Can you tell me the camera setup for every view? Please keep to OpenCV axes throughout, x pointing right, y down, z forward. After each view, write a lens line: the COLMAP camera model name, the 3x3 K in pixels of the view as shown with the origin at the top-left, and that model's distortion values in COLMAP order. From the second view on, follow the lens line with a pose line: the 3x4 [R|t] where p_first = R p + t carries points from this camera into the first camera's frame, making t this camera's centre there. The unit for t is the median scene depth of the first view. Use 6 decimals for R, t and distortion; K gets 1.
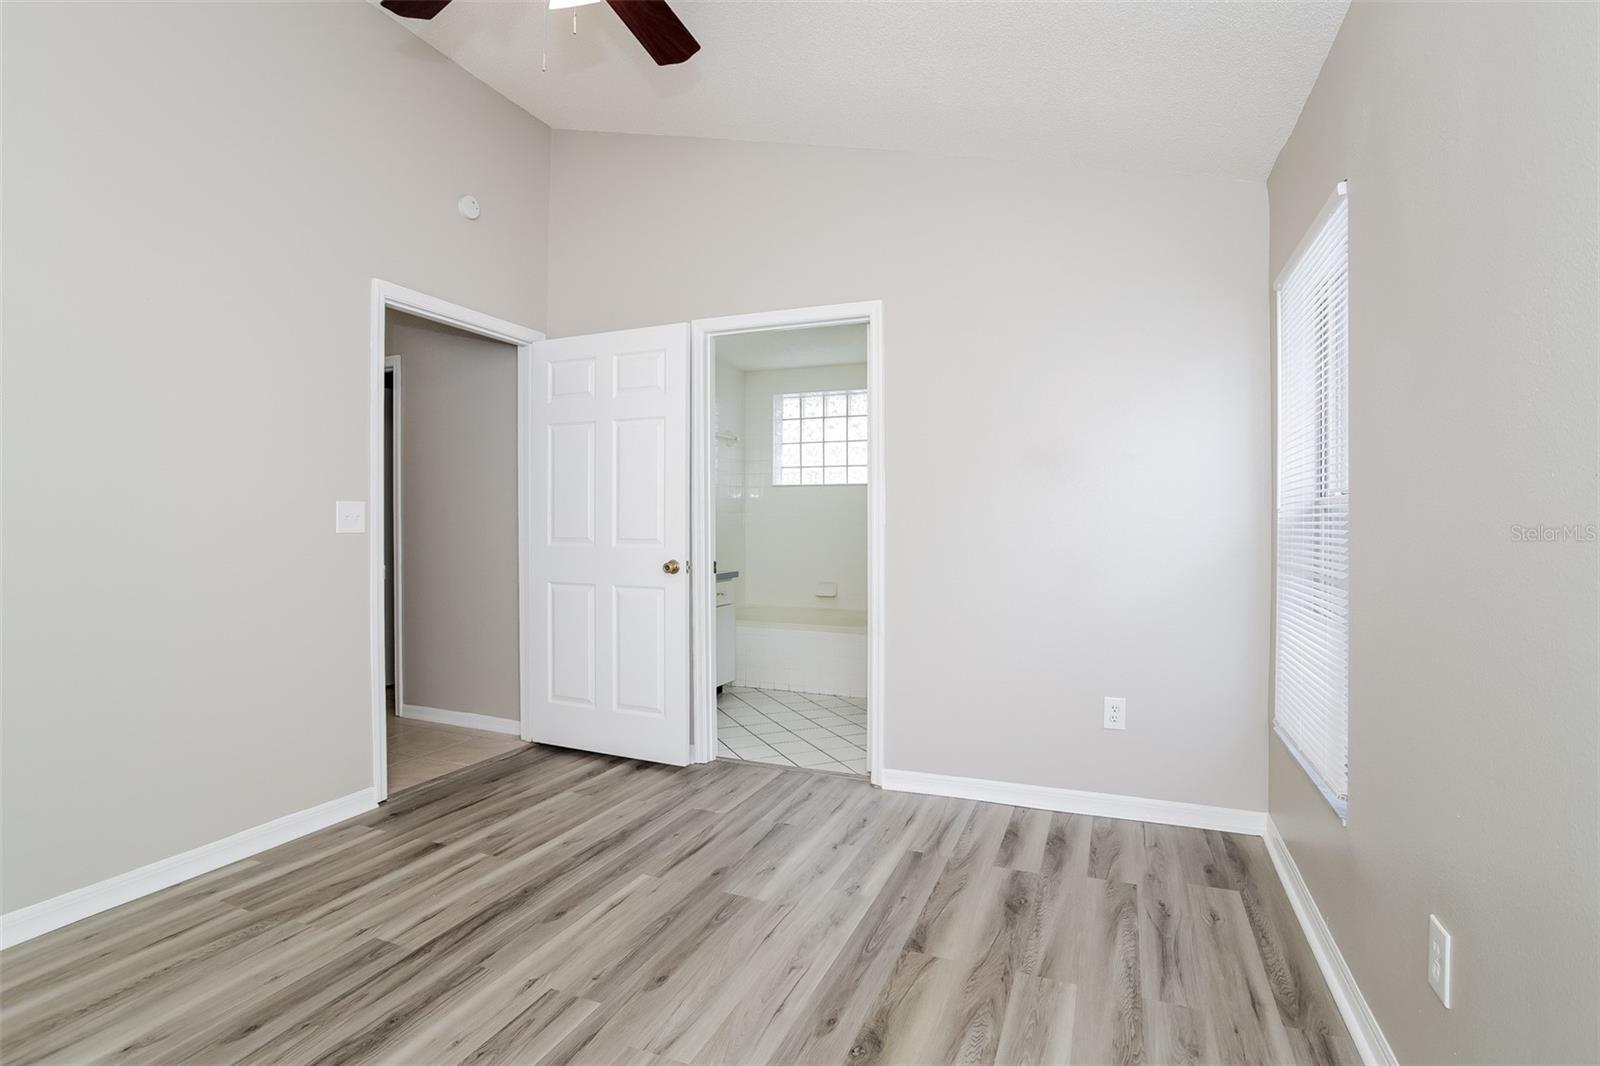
lens RADIAL K [[795.3, 0, 808.2], [0, 795.3, 531.3], [0, 0, 1]] dist [-0.036624, 0.005017]
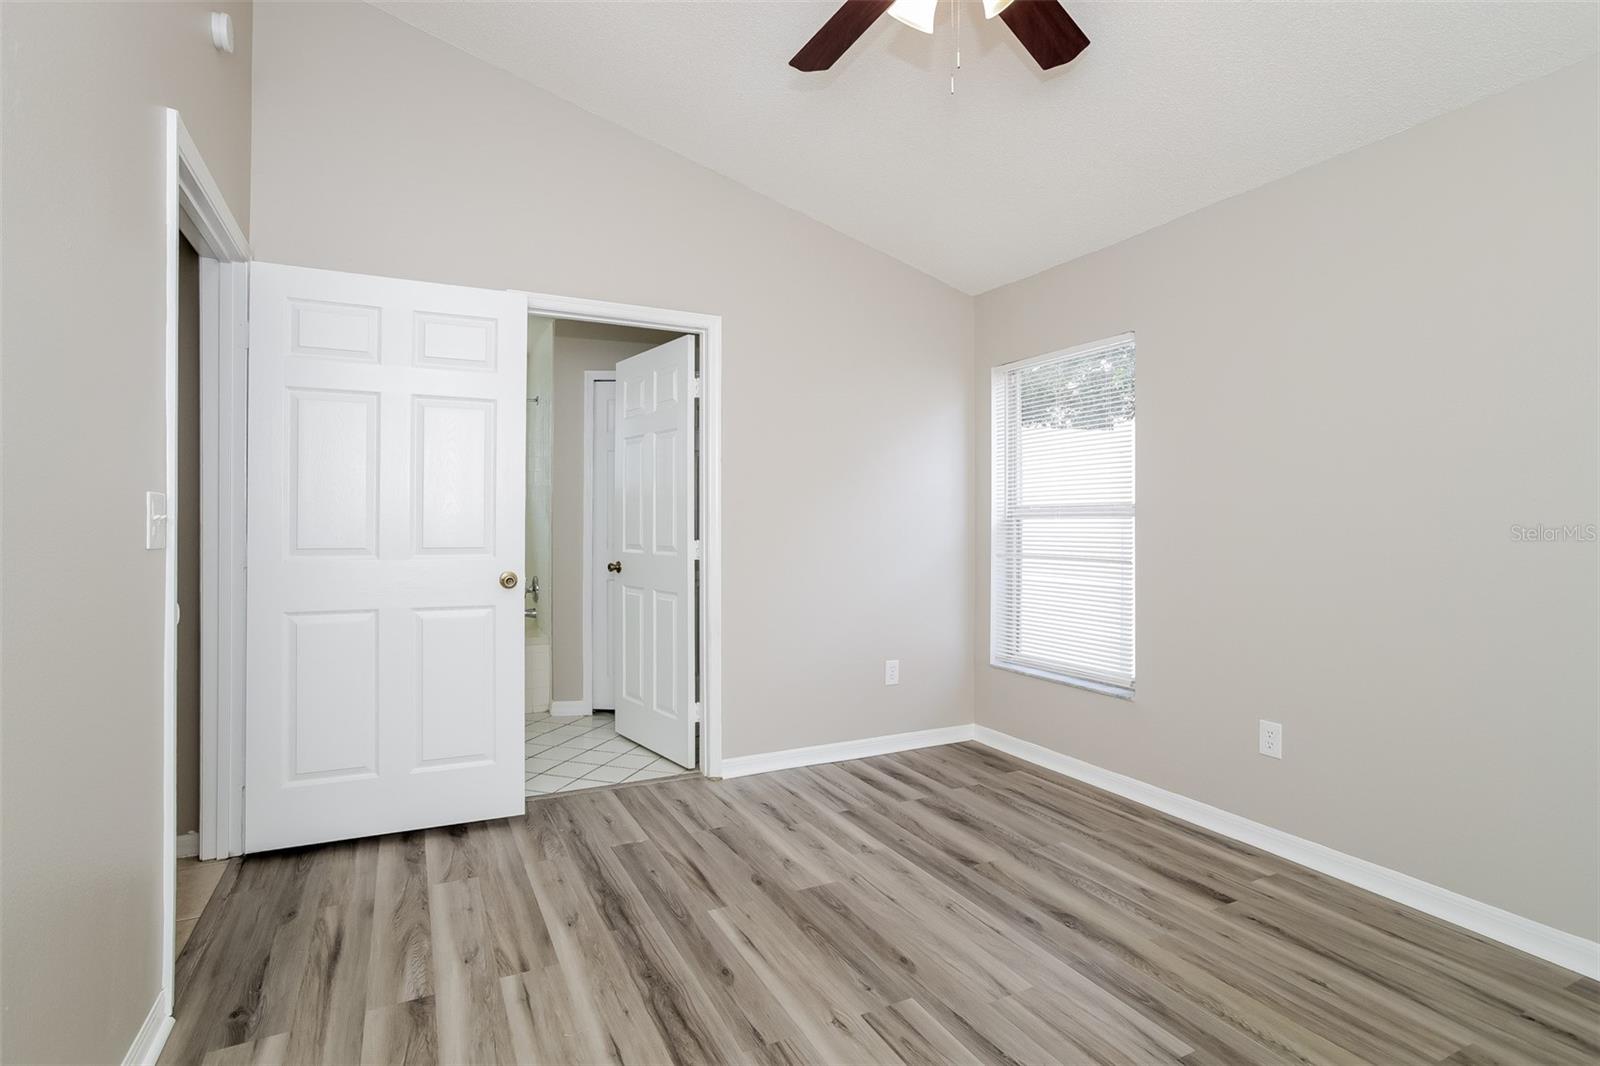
lens RADIAL K [[795.3, 0, 761.3], [0, 795.3, 529.7], [0, 0, 1]] dist [-0.036624, 0.005017]
pose [[0.640400, -0.001654, 0.768040, -0.847613], [-0.000094, 0.999998, 0.002232, -0.012672], [-0.768042, -0.001502, 0.640398, 0.350204]]
